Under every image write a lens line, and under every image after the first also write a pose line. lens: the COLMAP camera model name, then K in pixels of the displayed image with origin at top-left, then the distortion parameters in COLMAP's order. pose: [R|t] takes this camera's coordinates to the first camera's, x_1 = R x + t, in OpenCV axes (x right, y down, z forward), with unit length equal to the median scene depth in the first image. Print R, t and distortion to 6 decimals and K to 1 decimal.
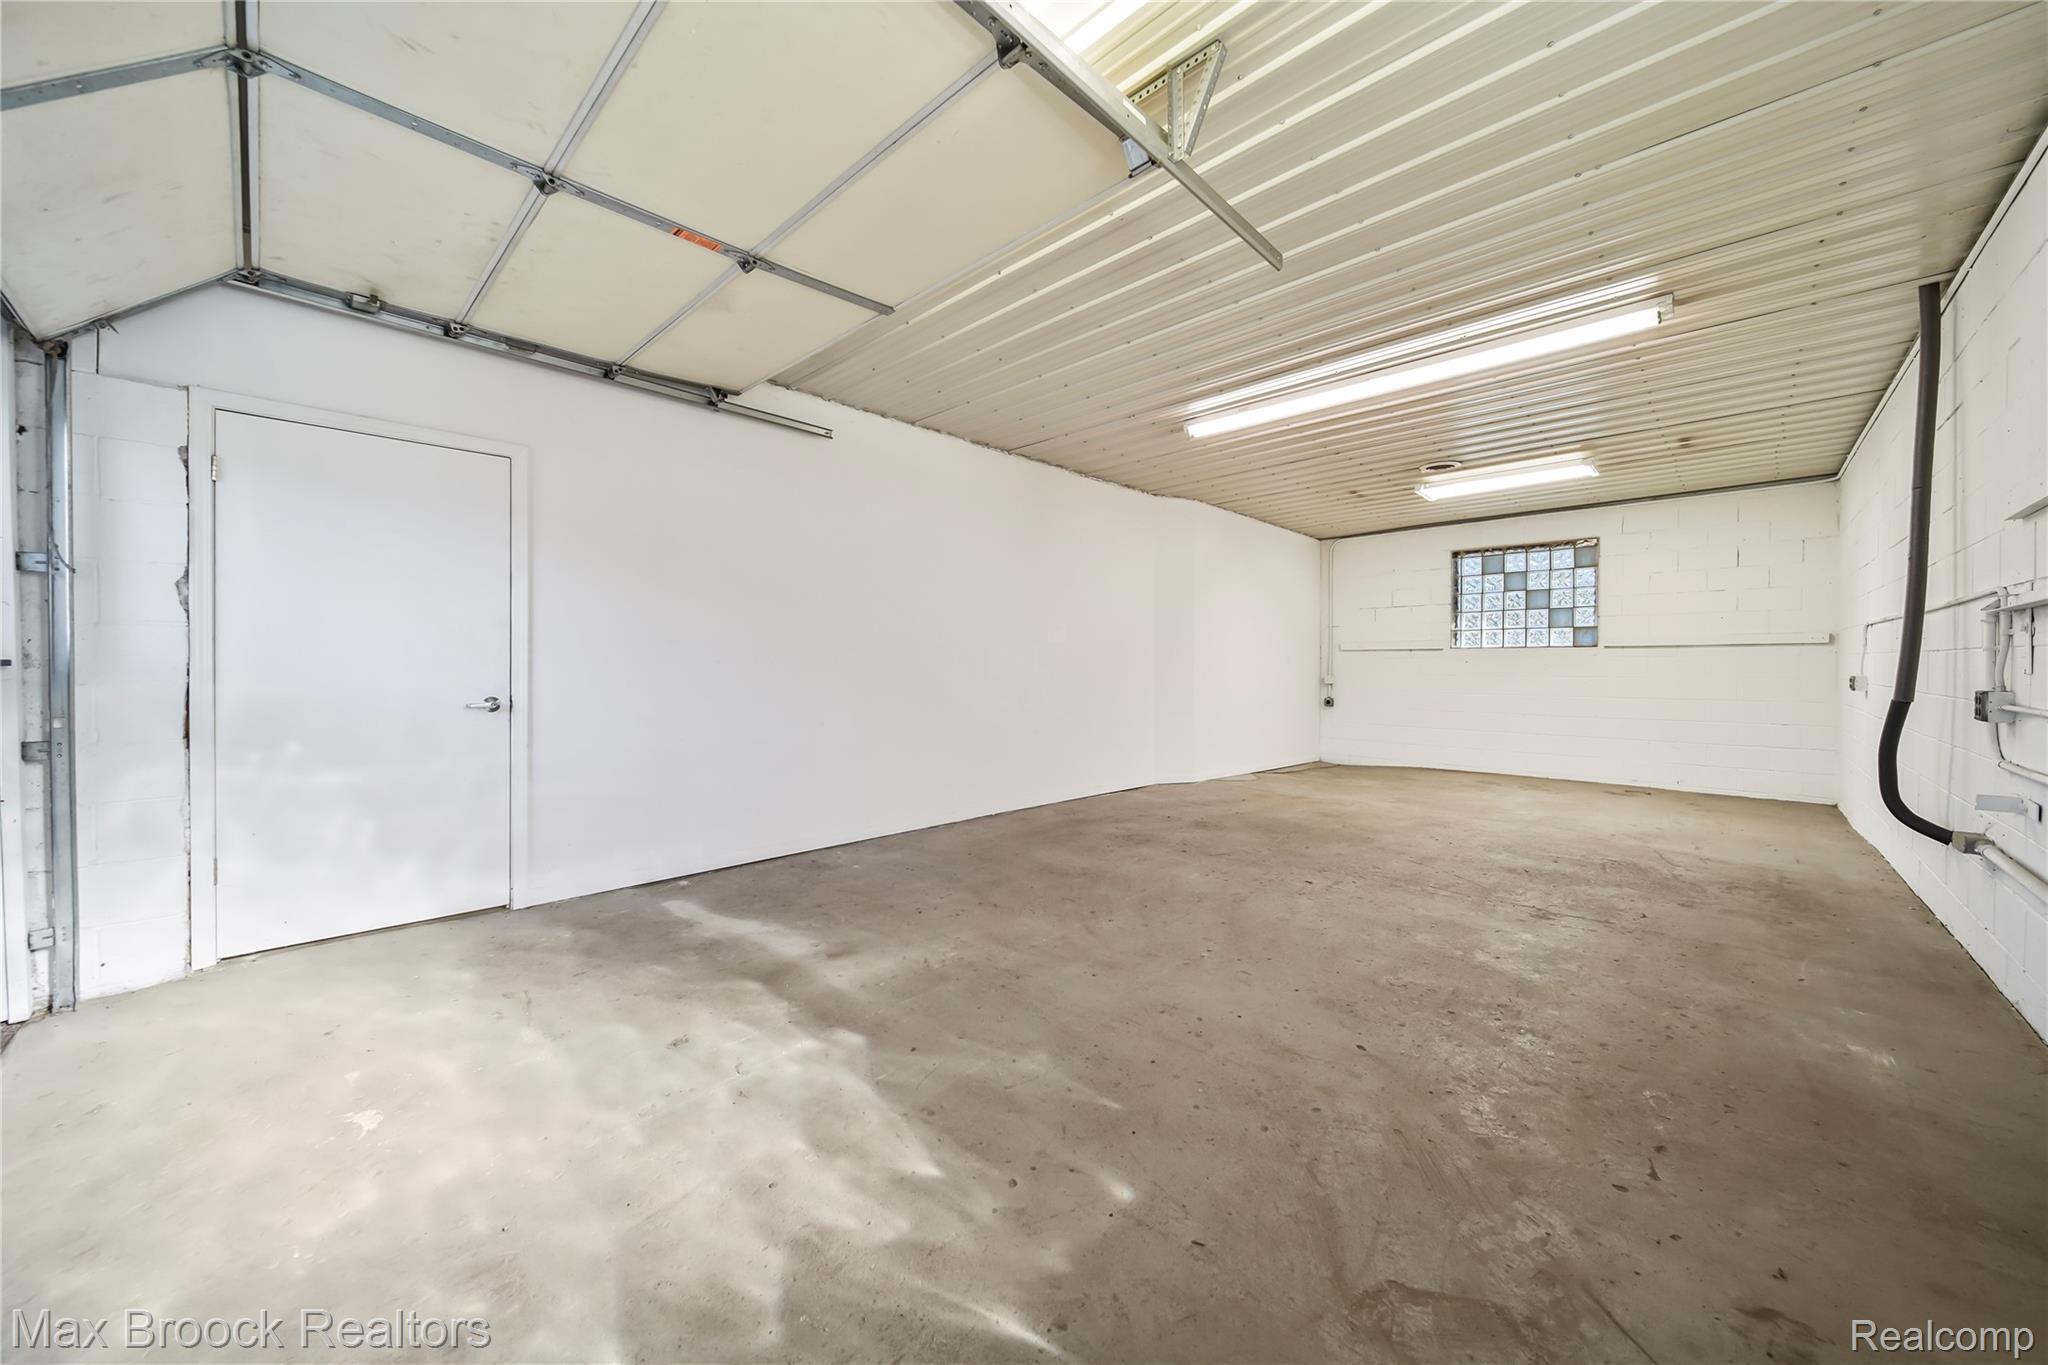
lens RADIAL K [[729.3, 0, 1019.8], [0, 729.3, 672.9], [0, 0, 1]] dist [-0.002856, -0.000146]
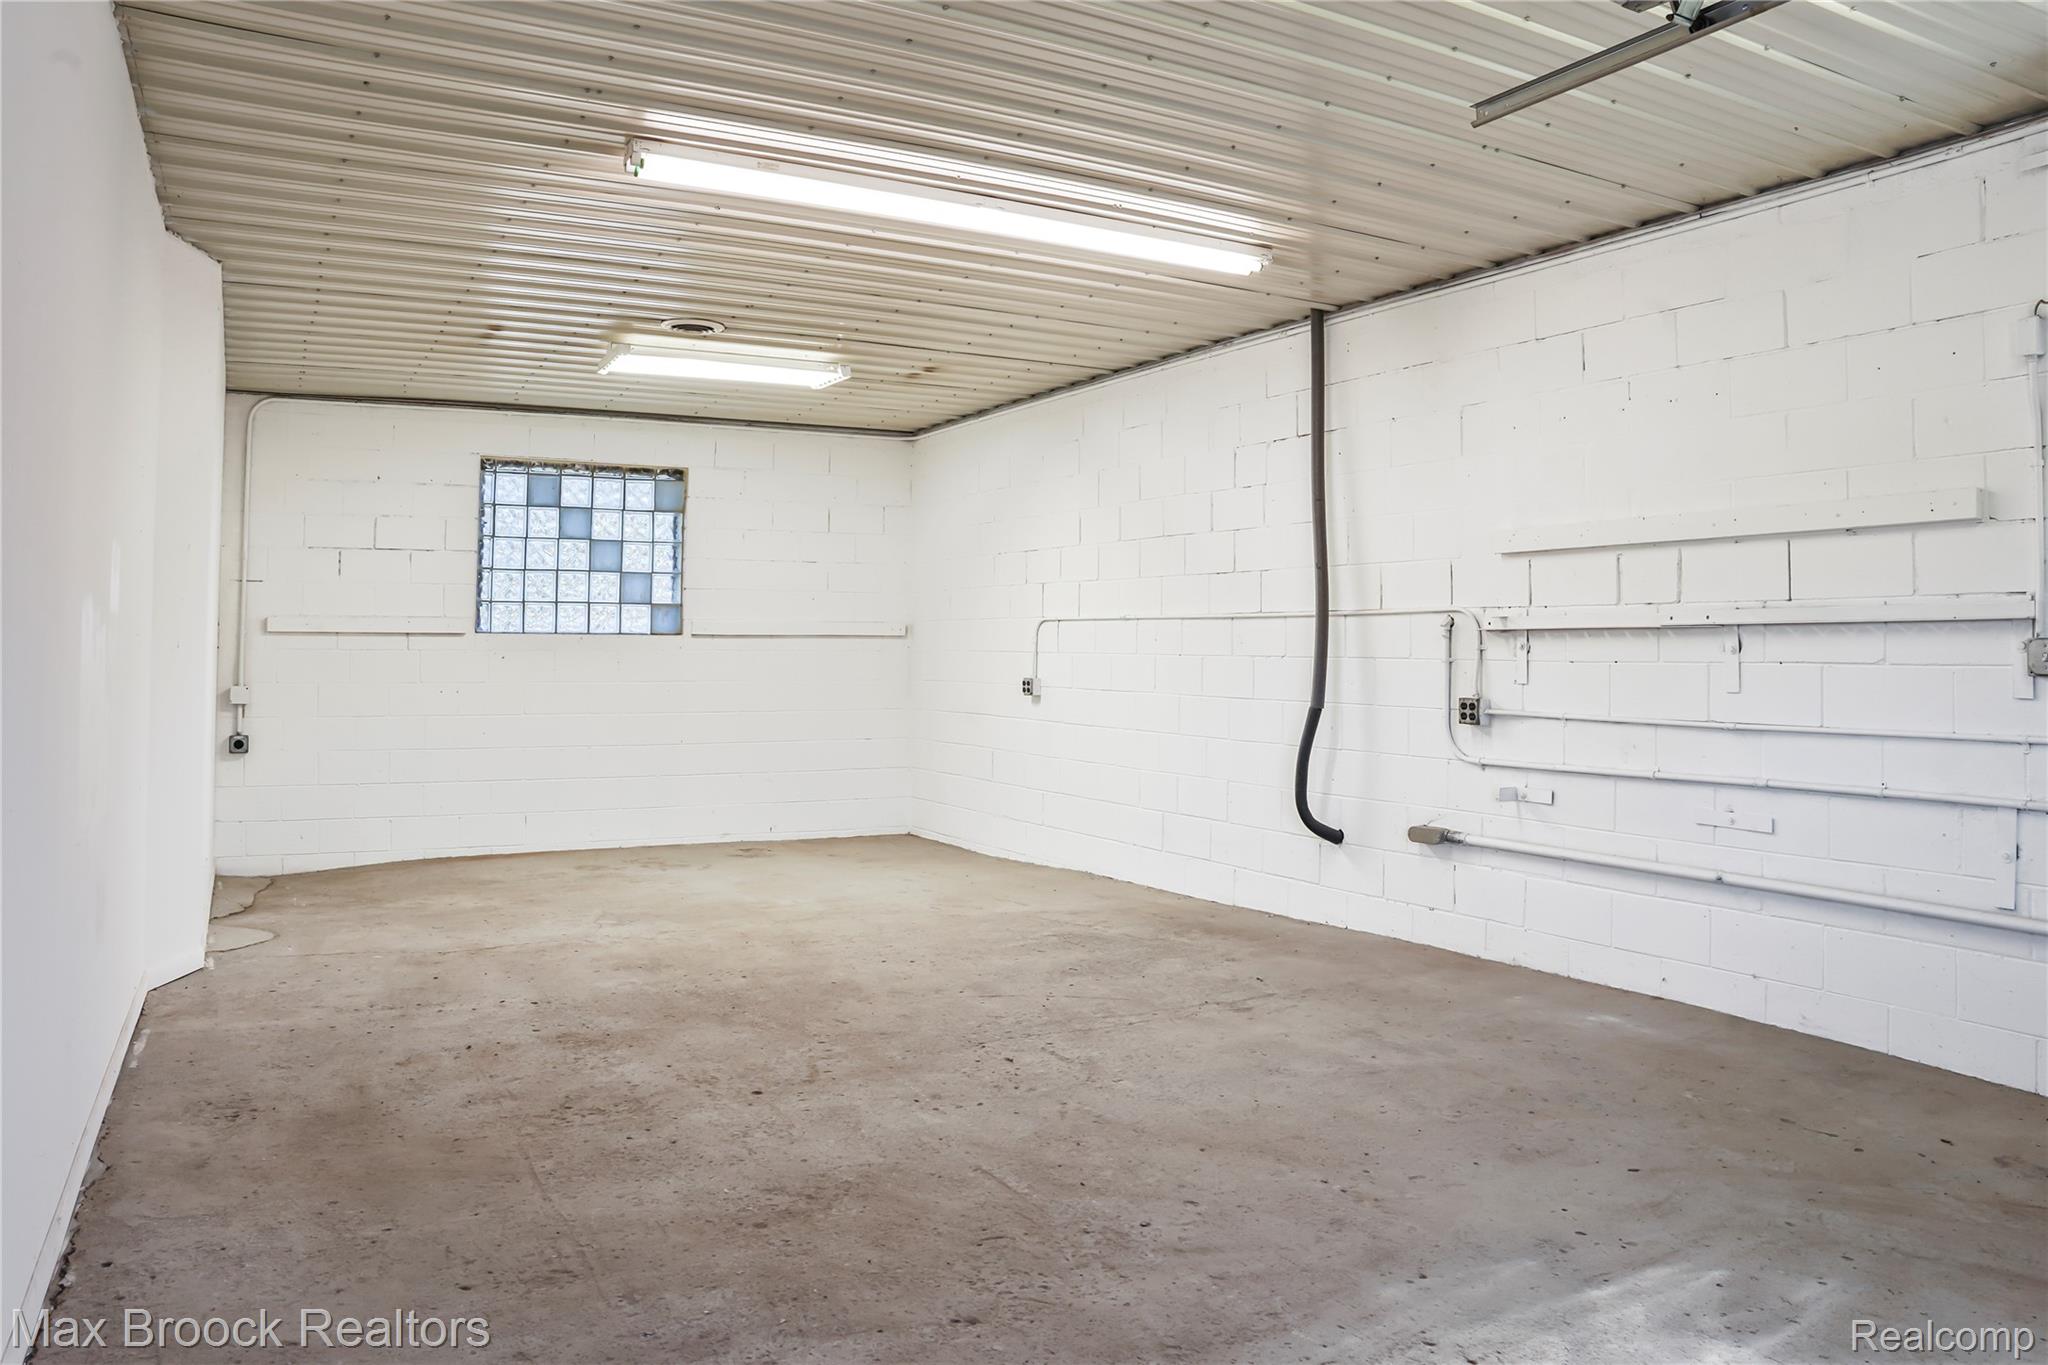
lens RADIAL K [[1427.5, 0, 1013.4], [0, 1427.5, 626.6], [0, 0, 1]] dist [-0.111382, 0.037036]
pose [[0.291242, 0.015352, 0.956526, -0.408155], [0.008102, 0.999796, -0.018513, -0.021259], [-0.956615, 0.013142, 0.291058, 0.413322]]
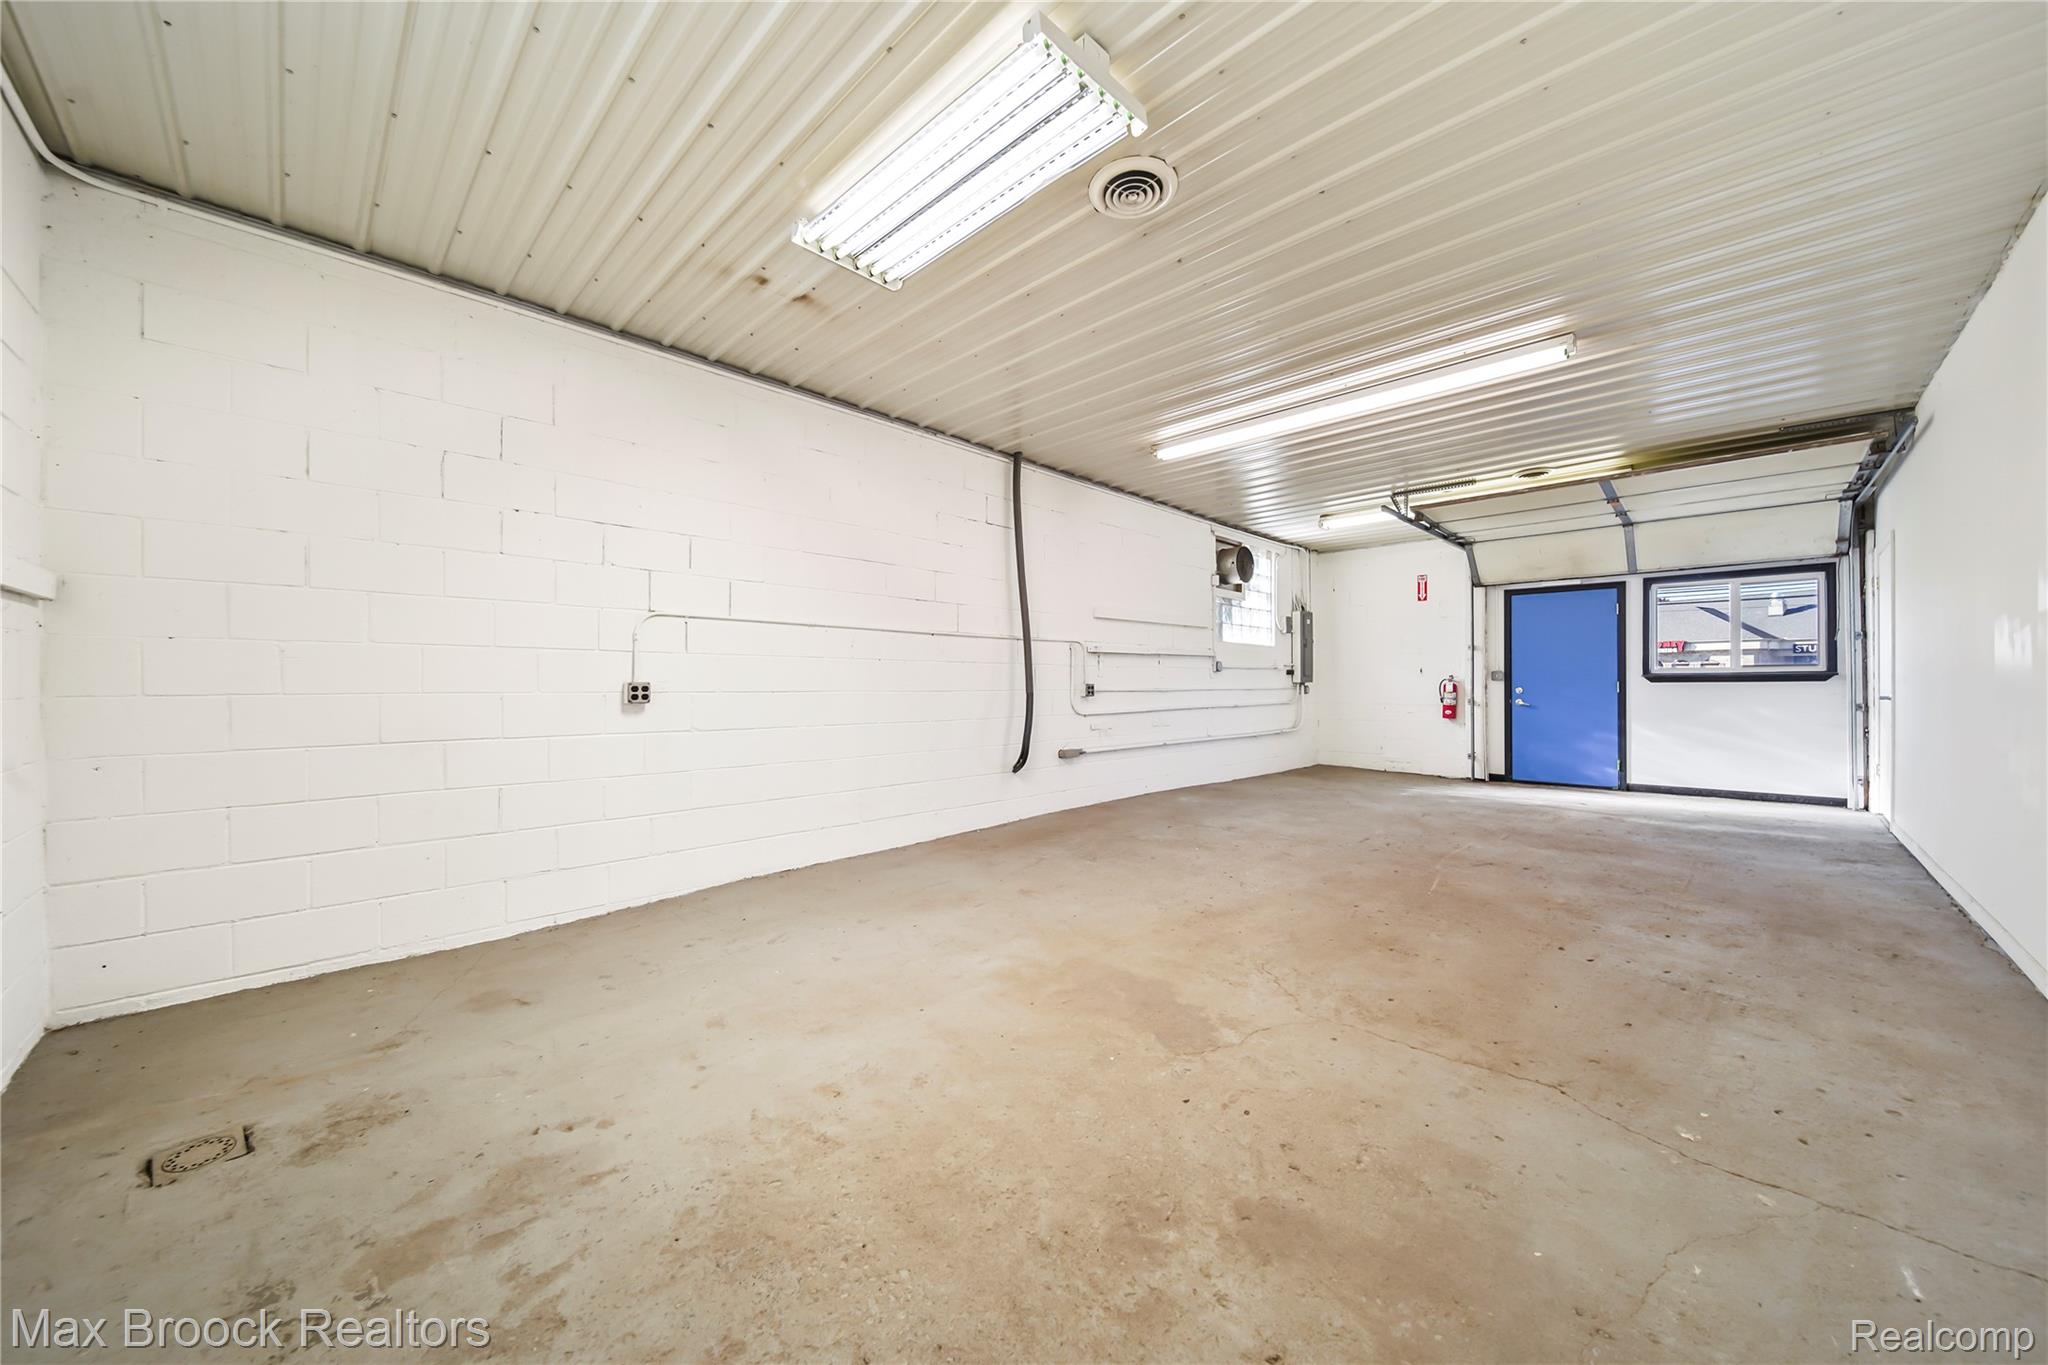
lens RADIAL K [[729.3, 0, 1016.7], [0, 729.3, 683.2], [0, 0, 1]] dist [-0.002856, -0.000146]
pose [[-0.999917, -0.001917, 0.012752, 0.616623], [-0.001702, 0.999857, 0.016850, -0.007124], [-0.012782, 0.016827, -0.999777, 1.375620]]
